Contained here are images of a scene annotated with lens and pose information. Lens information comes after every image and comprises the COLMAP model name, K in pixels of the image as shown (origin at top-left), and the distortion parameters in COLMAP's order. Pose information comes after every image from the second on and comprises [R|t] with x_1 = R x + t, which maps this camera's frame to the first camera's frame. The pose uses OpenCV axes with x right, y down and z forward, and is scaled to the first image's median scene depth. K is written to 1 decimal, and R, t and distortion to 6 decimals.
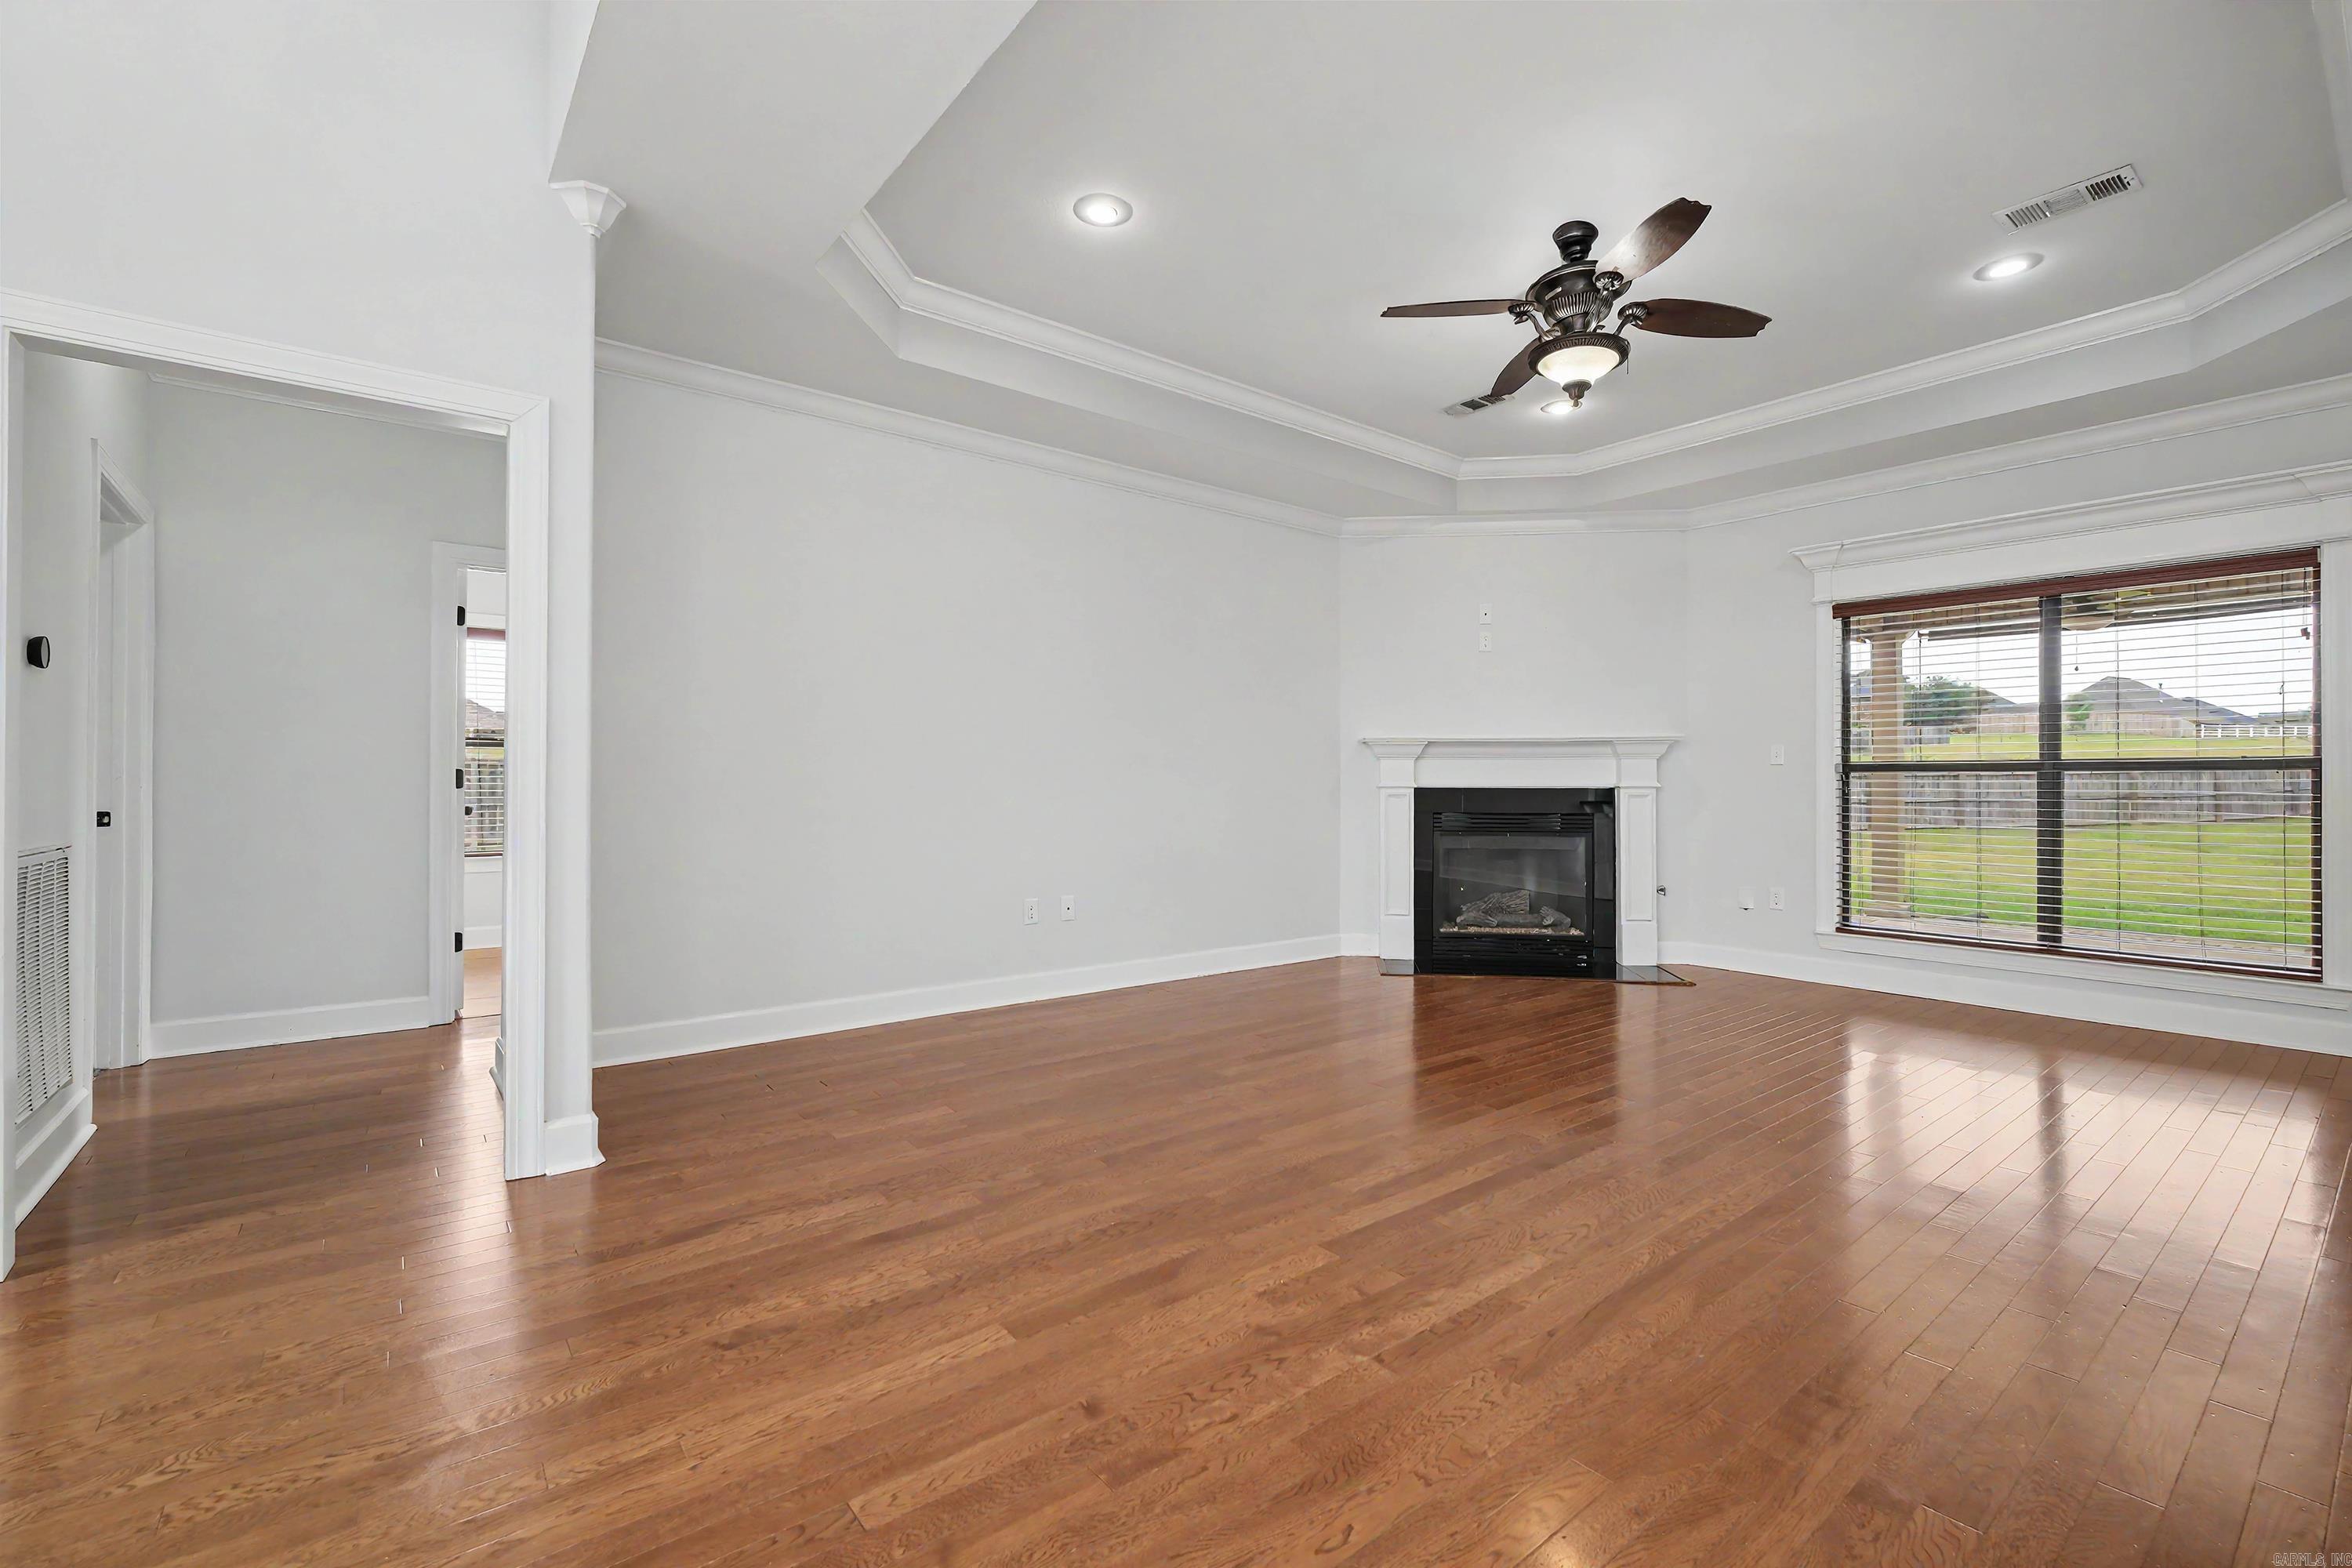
lens RADIAL K [[999.8, 0, 1177.2], [0, 999.8, 780.5], [0, 0, 1]] dist [-0.001080, -0.000118]
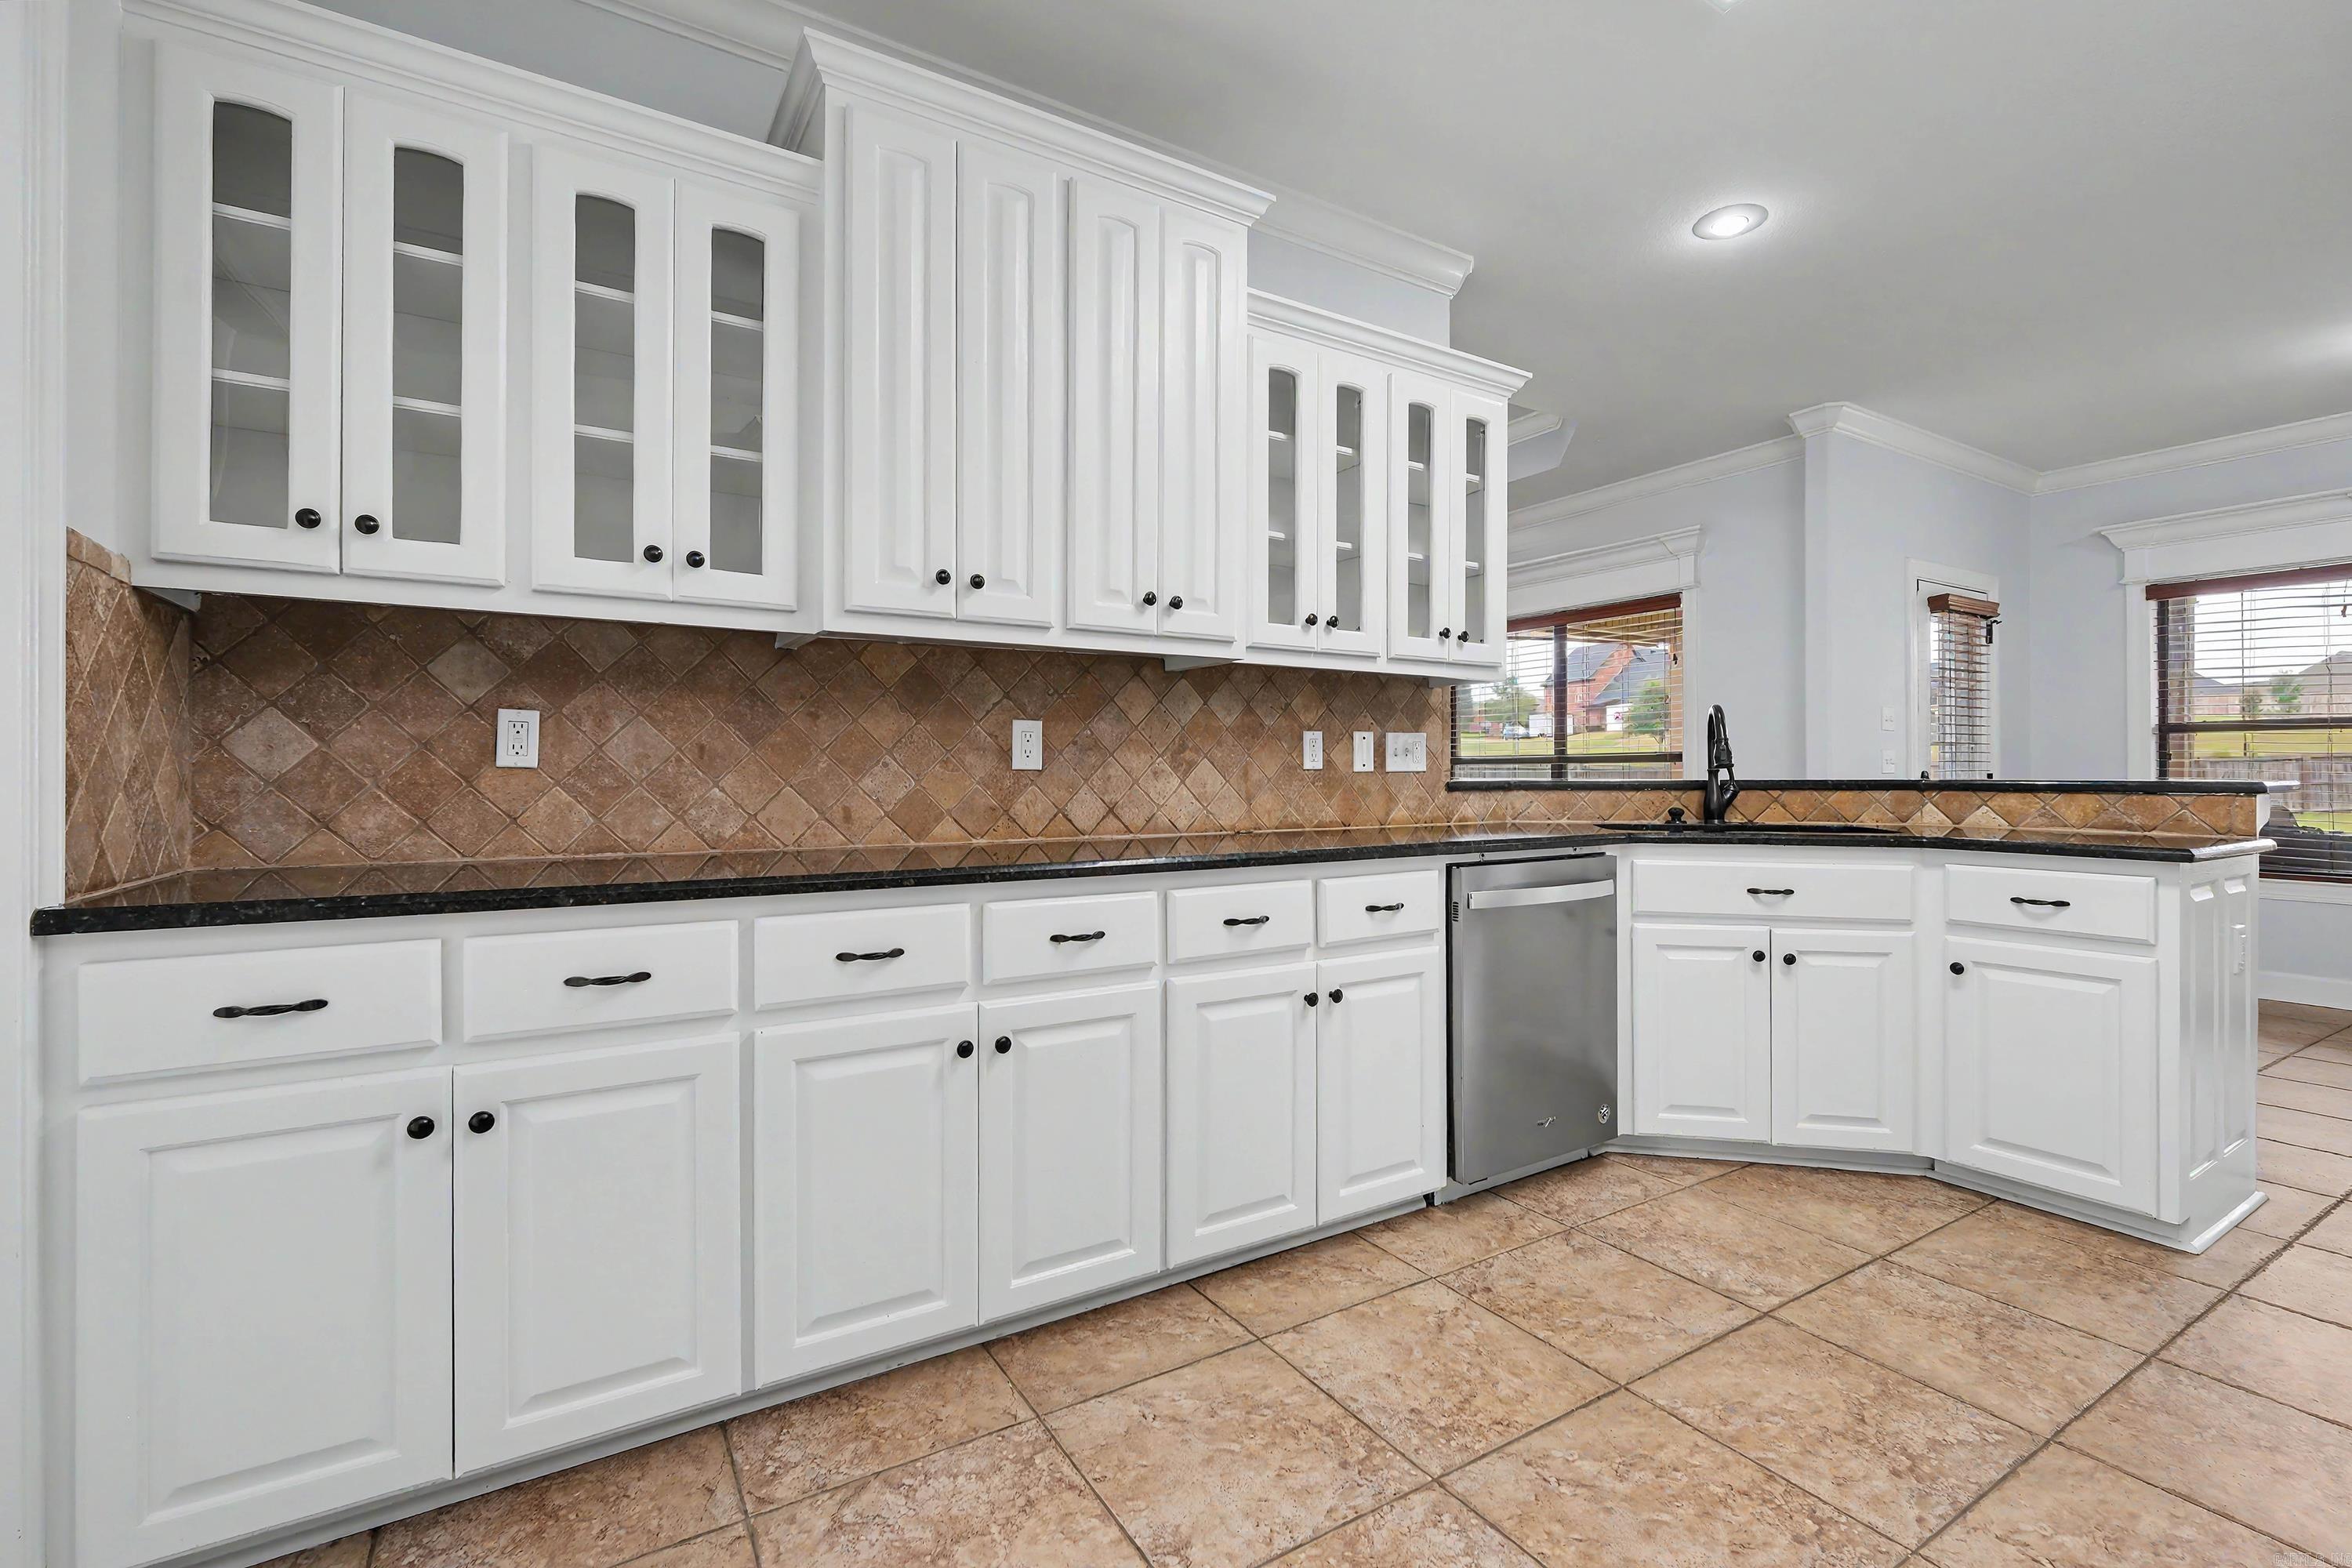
lens RADIAL K [[1038.0, 0, 1182.0], [0, 1038.0, 771.0], [0, 0, 1]] dist [-0.001744, -0.000164]
pose [[0.994147, -0.002794, -0.107998, 0.450268], [0.002475, 0.999992, -0.003085, 0.002462], [0.108006, 0.002800, 0.994146, -0.303442]]
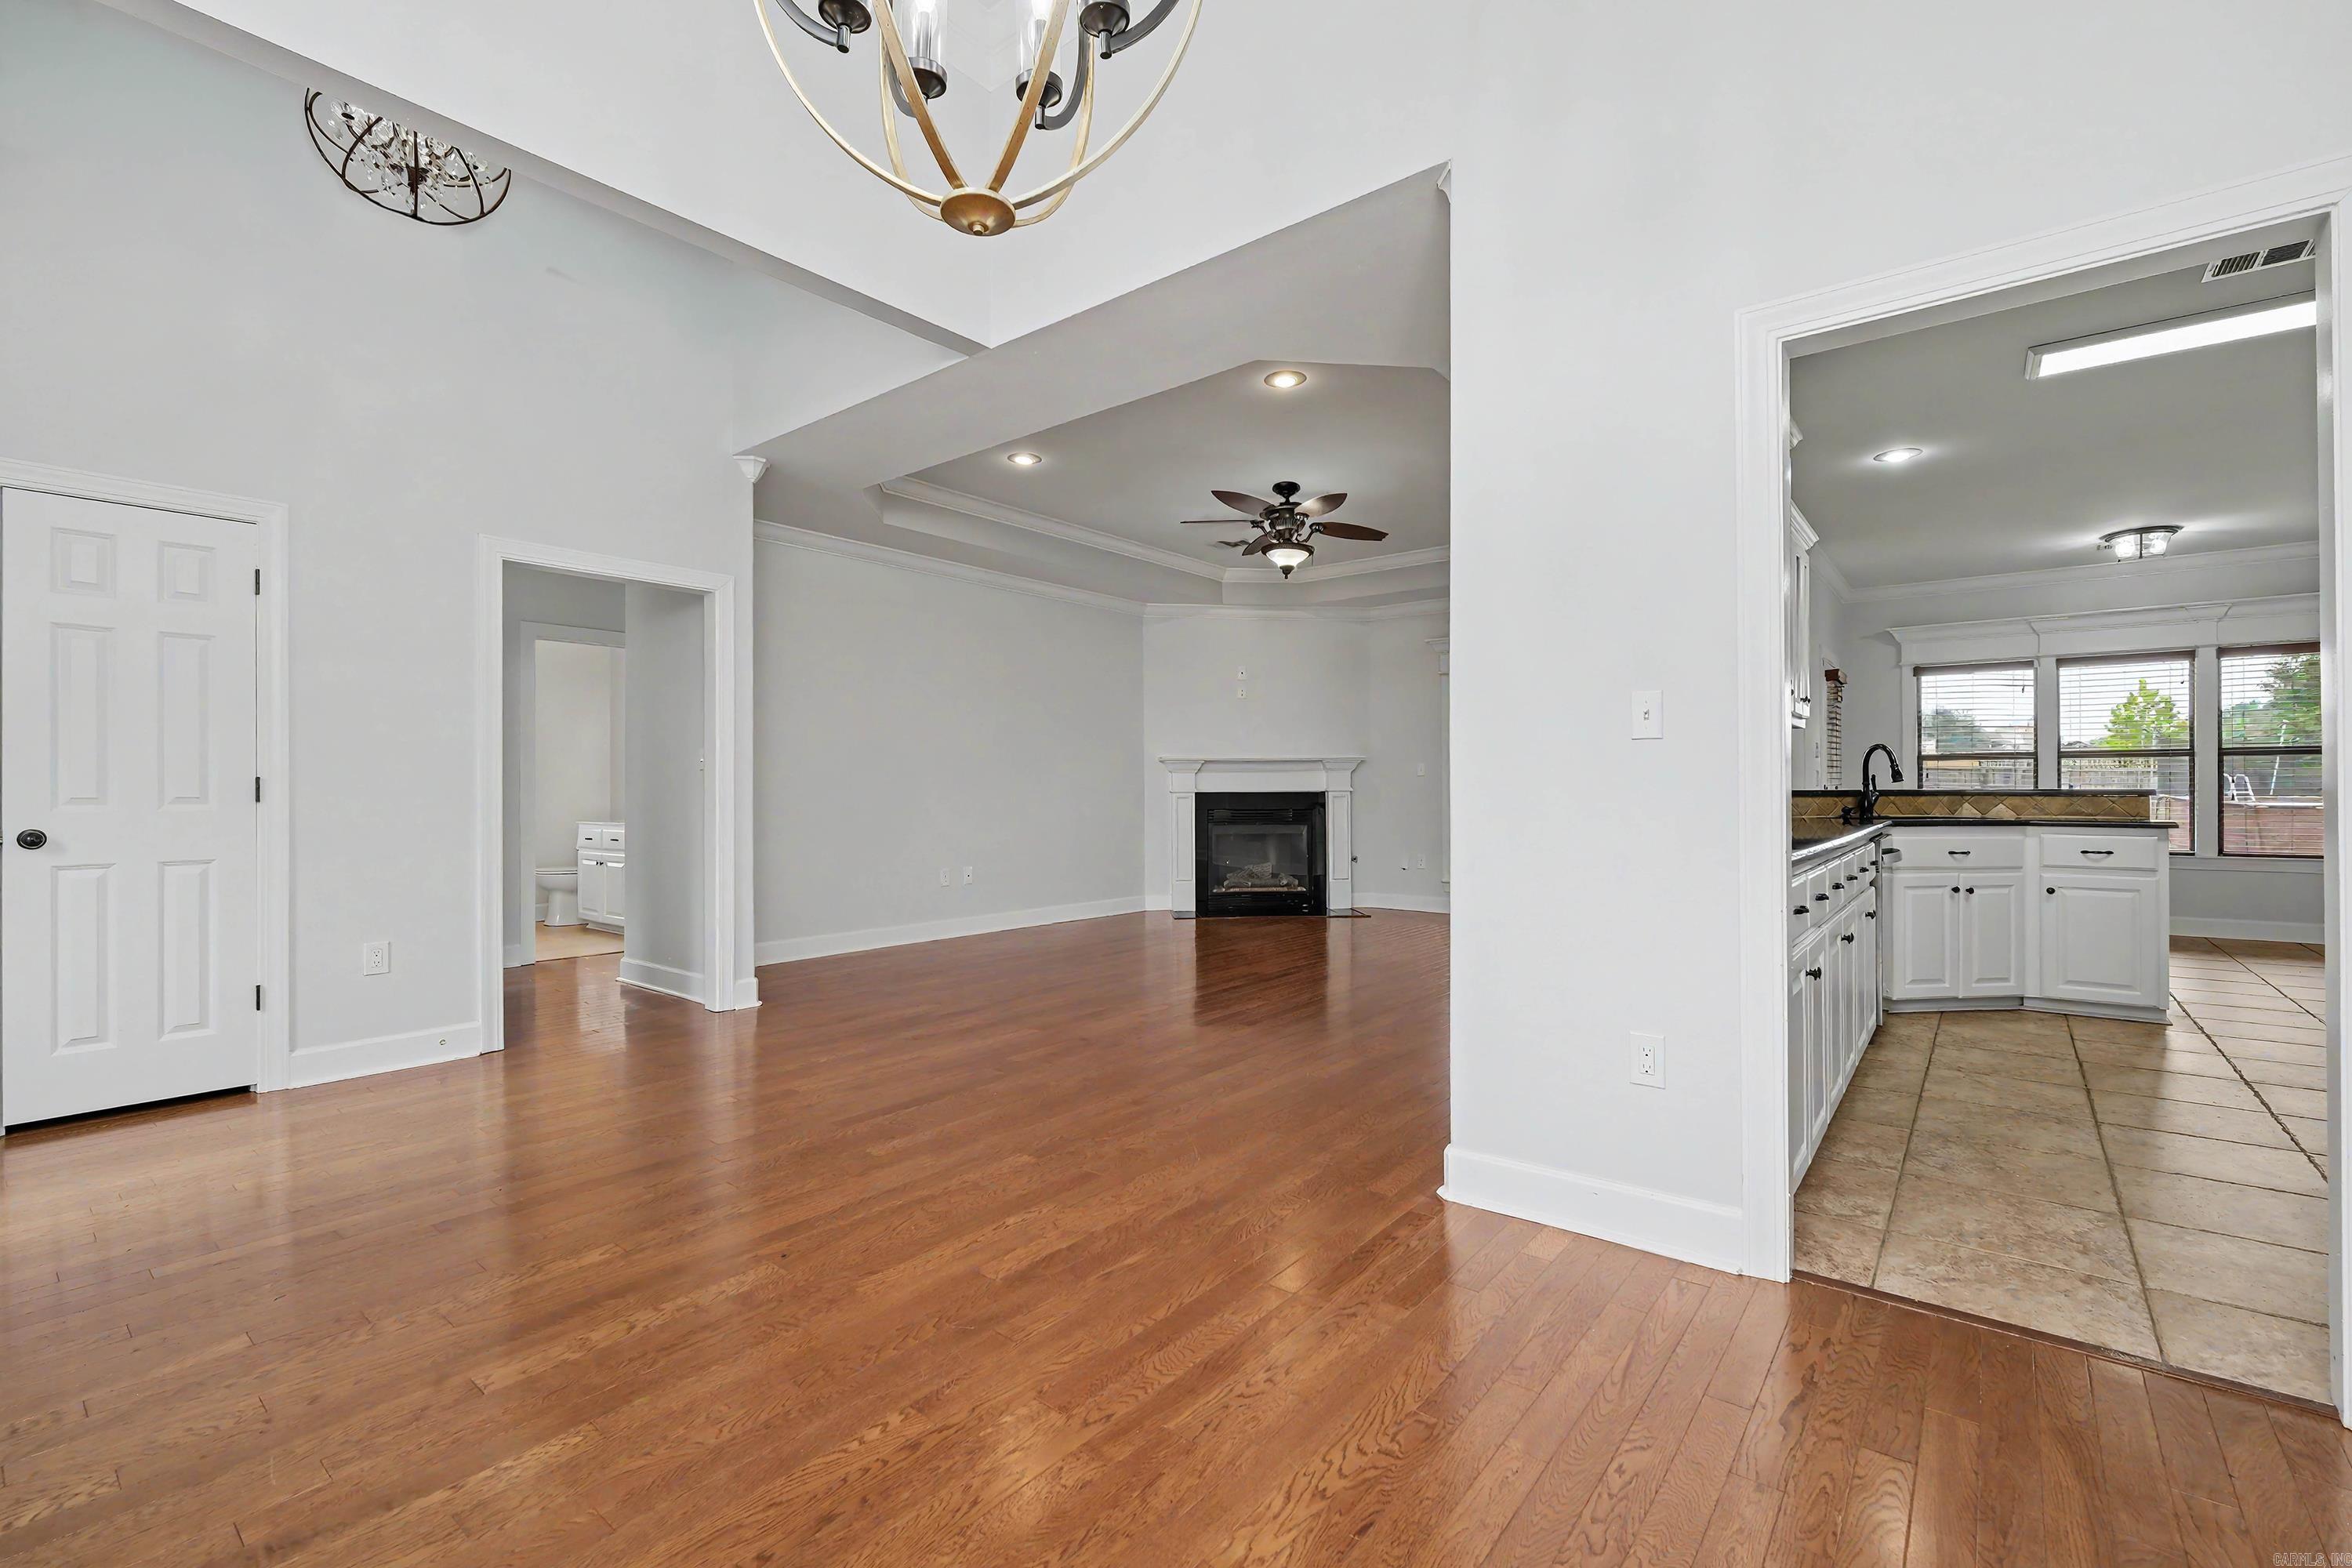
lens RADIAL K [[1016.3, 0, 1176.0], [0, 1016.3, 784.0], [0, 0, 1]] dist [-0.002806, -0.000606]
pose [[0.974170, -0.004889, 0.225765, -0.128922], [0.006056, 0.999972, -0.004477, 0.001634], [-0.225736, 0.005728, 0.974172, -0.452488]]
